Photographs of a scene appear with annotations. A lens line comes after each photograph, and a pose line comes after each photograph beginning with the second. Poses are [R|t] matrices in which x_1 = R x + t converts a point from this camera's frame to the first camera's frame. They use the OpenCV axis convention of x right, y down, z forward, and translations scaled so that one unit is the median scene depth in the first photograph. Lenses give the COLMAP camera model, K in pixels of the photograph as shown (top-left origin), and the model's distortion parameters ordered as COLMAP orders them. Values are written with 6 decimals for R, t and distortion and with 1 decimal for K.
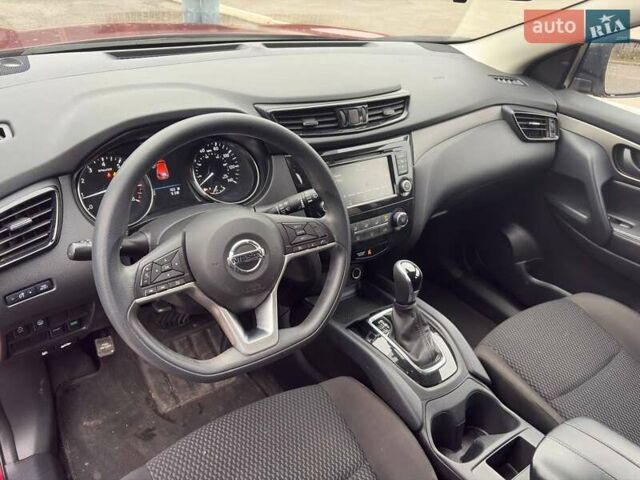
lens RADIAL K [[556.4, 0, 321.1], [0, 556.4, 238.5], [0, 0, 1]] dist [0.077929, -0.073138]
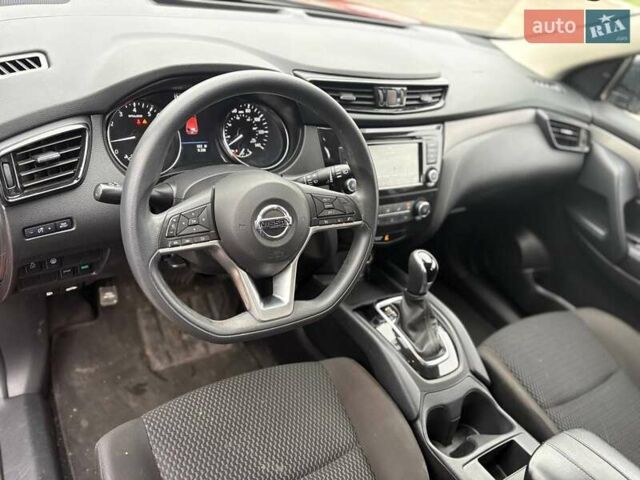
lens RADIAL K [[556.4, 0, 321.3], [0, 556.4, 241.5], [0, 0, 1]] dist [0.077929, -0.073138]
pose [[0.990806, 0.135074, 0.007631, -0.038380], [-0.135252, 0.990285, 0.032300, 0.016348], [-0.003194, -0.033035, 0.999449, 0.015504]]
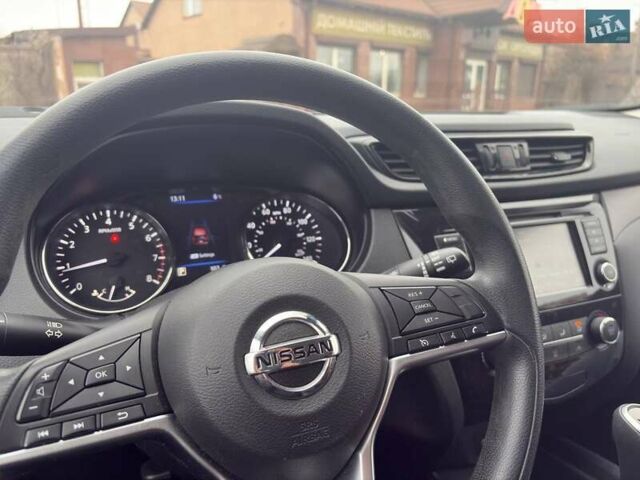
lens RADIAL K [[556.4, 0, 318.3], [0, 556.4, 228.9], [0, 0, 1]] dist [0.077929, -0.073138]
pose [[0.974985, -0.051756, -0.216163, -0.015273], [-0.013996, 0.956287, -0.292096, 0.045852], [0.221831, 0.287814, 0.931640, 0.416187]]
